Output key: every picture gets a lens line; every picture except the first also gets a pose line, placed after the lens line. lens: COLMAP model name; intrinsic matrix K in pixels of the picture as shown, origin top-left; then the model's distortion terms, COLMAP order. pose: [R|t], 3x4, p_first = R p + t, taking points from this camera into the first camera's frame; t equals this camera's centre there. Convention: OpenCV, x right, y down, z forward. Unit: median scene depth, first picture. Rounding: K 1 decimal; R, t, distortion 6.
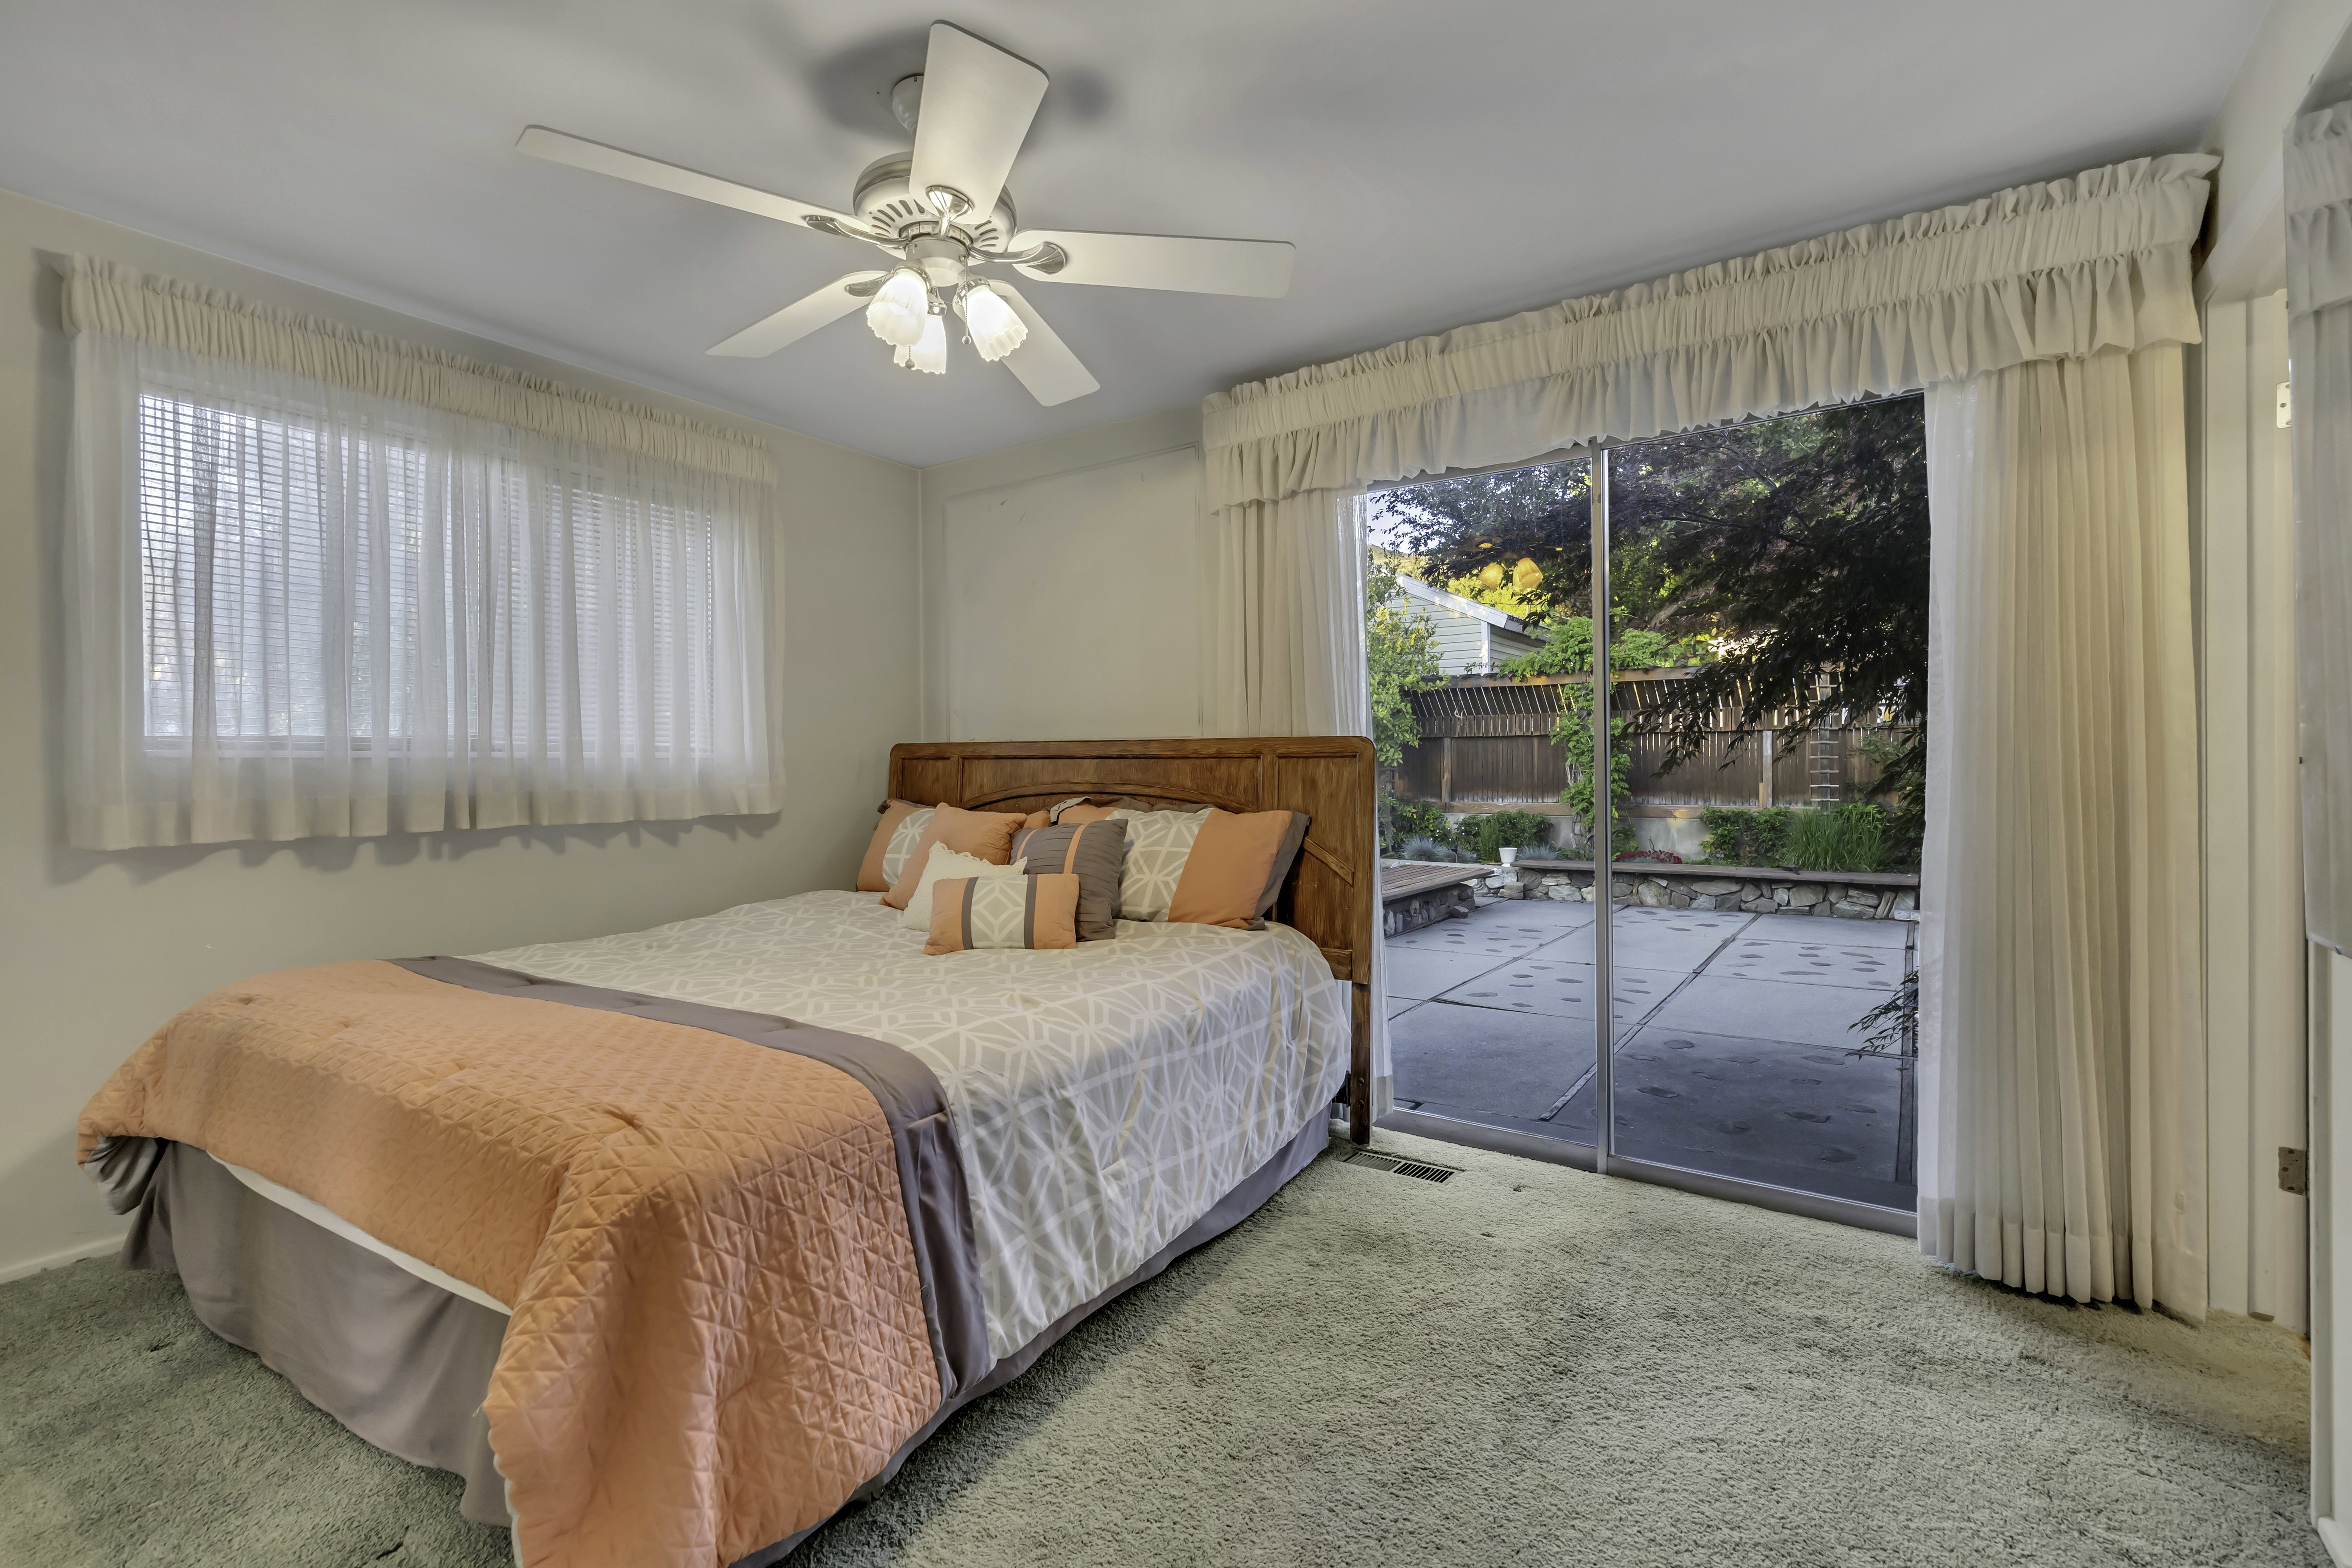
lens RADIAL K [[1060.1, 0, 1176.3], [0, 1060.1, 771.7], [0, 0, 1]] dist [-0.000098, 0.000163]
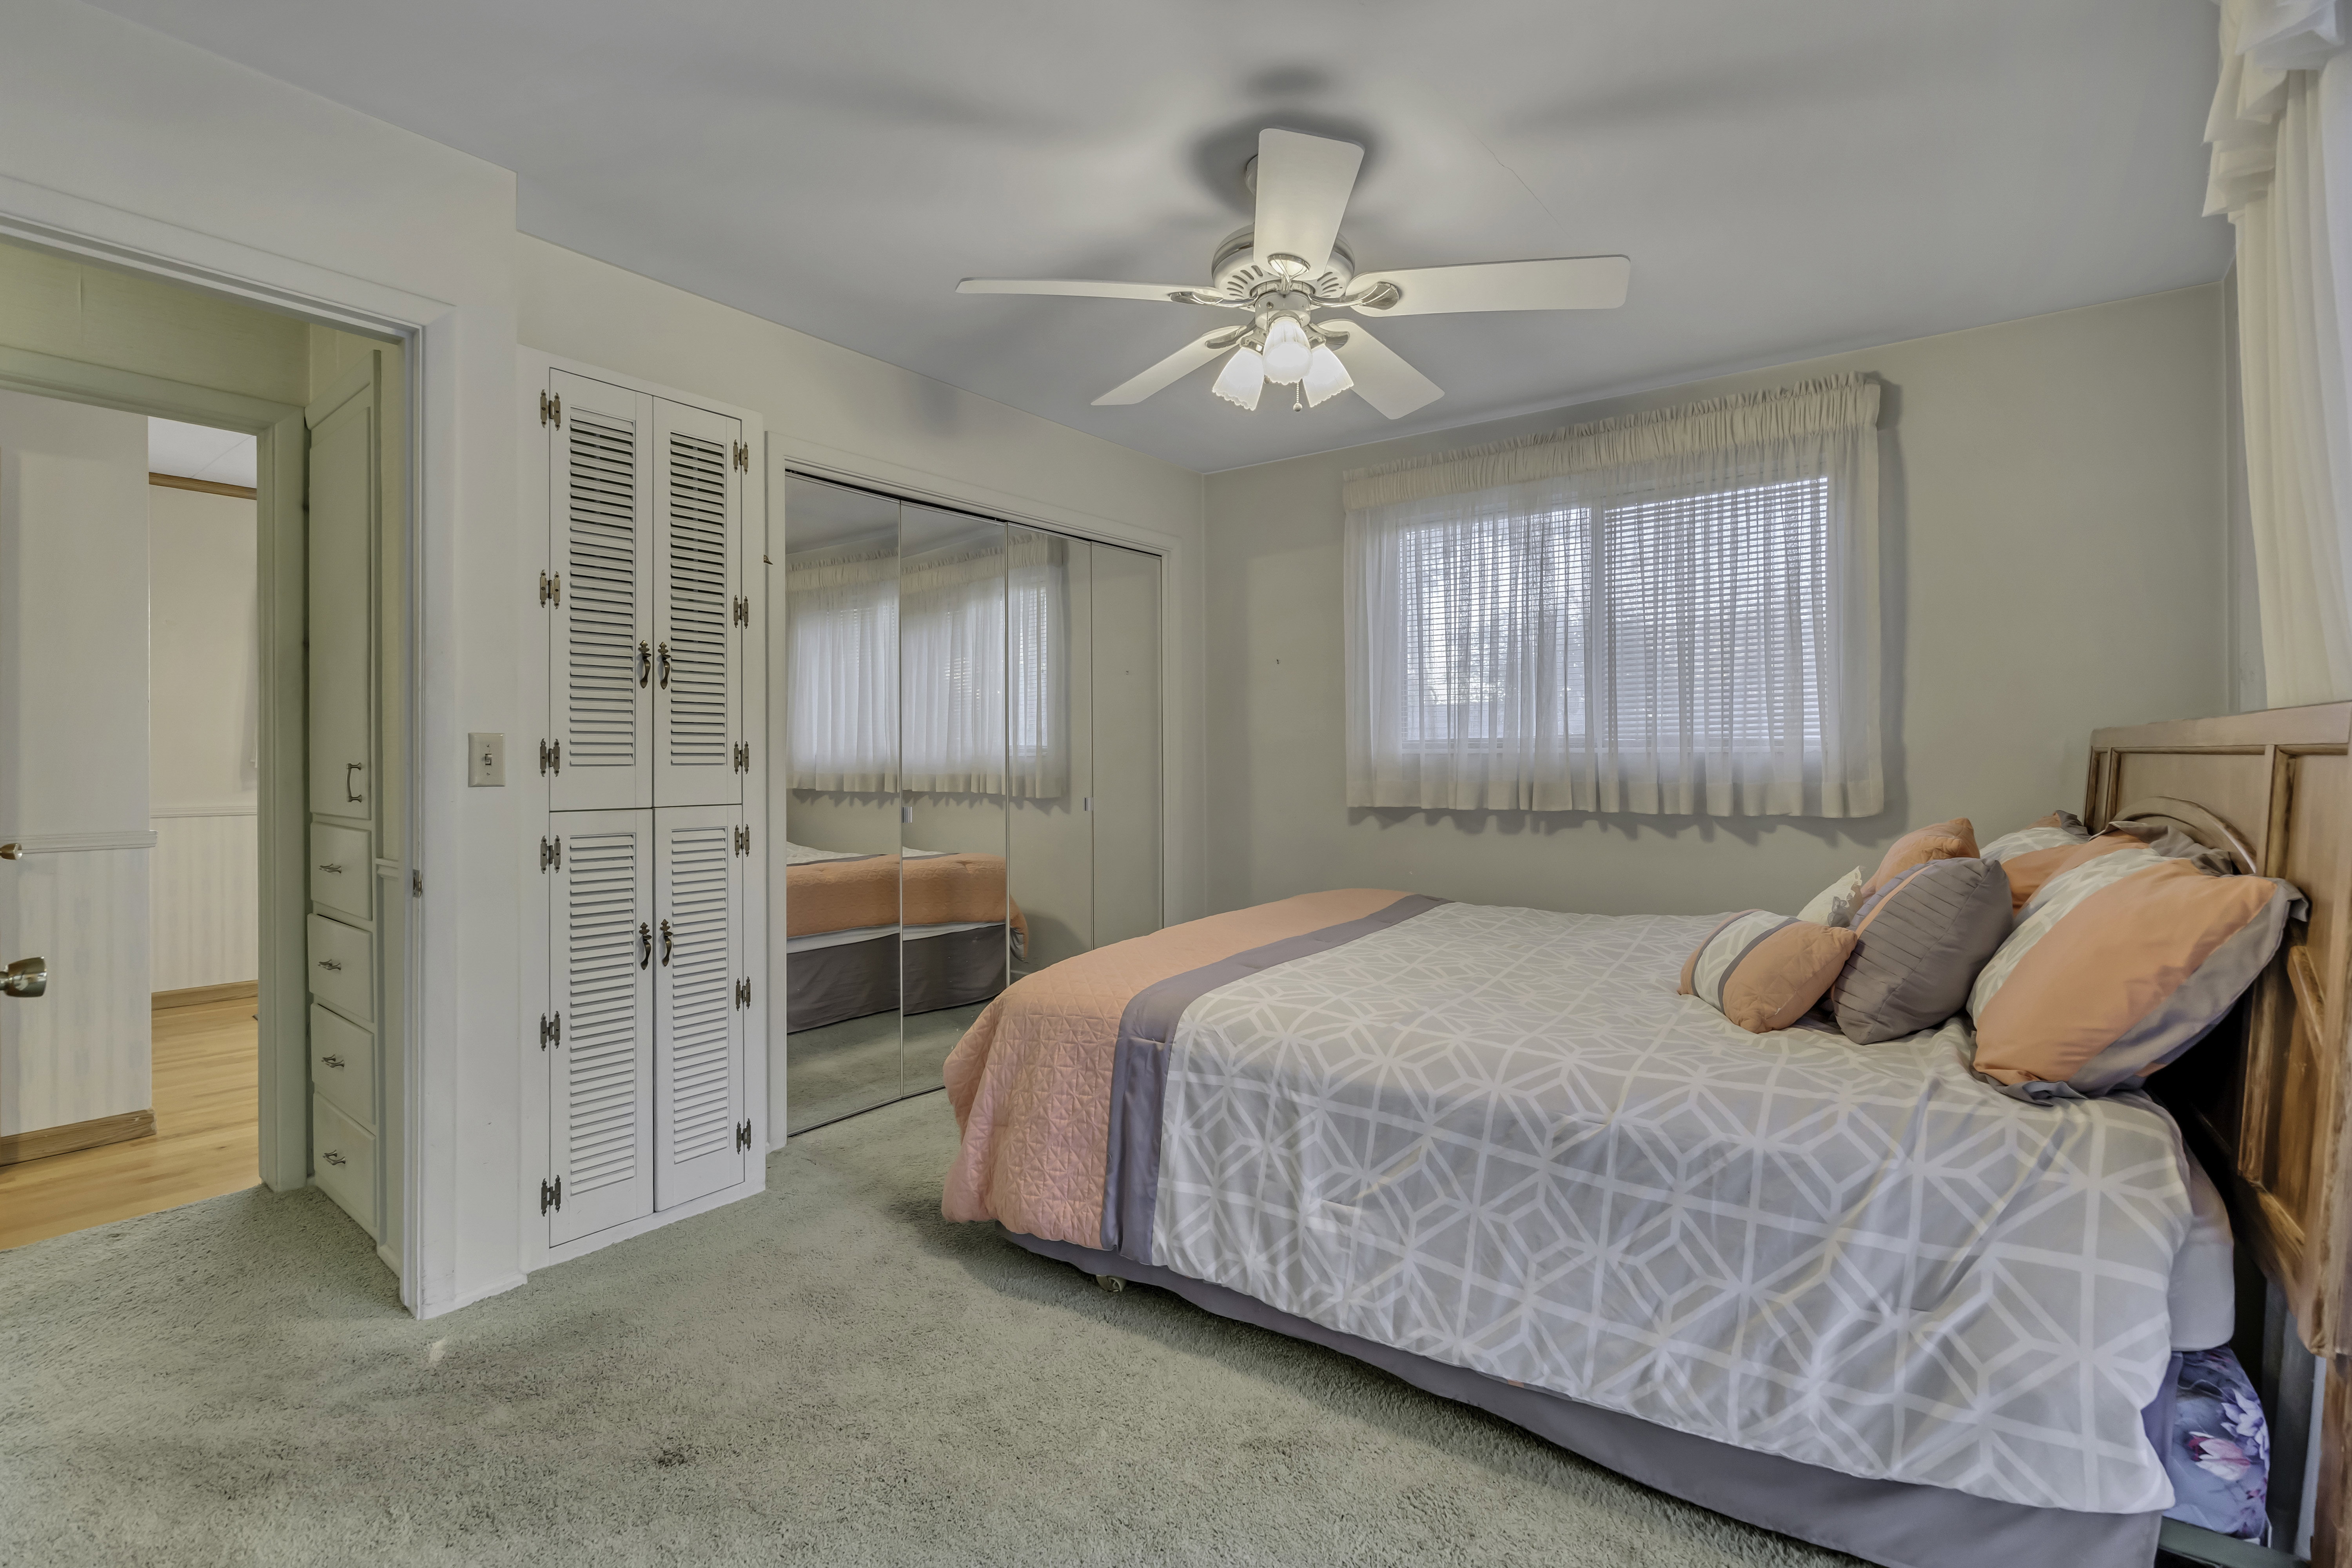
lens RADIAL K [[1060.1, 0, 1174.2], [0, 1060.1, 767.8], [0, 0, 1]] dist [-0.000098, 0.000163]
pose [[-0.044412, 0.014591, -0.998907, 0.852235], [-0.006667, 0.999867, 0.014901, -0.016854], [0.998991, 0.007322, -0.044309, 0.895456]]
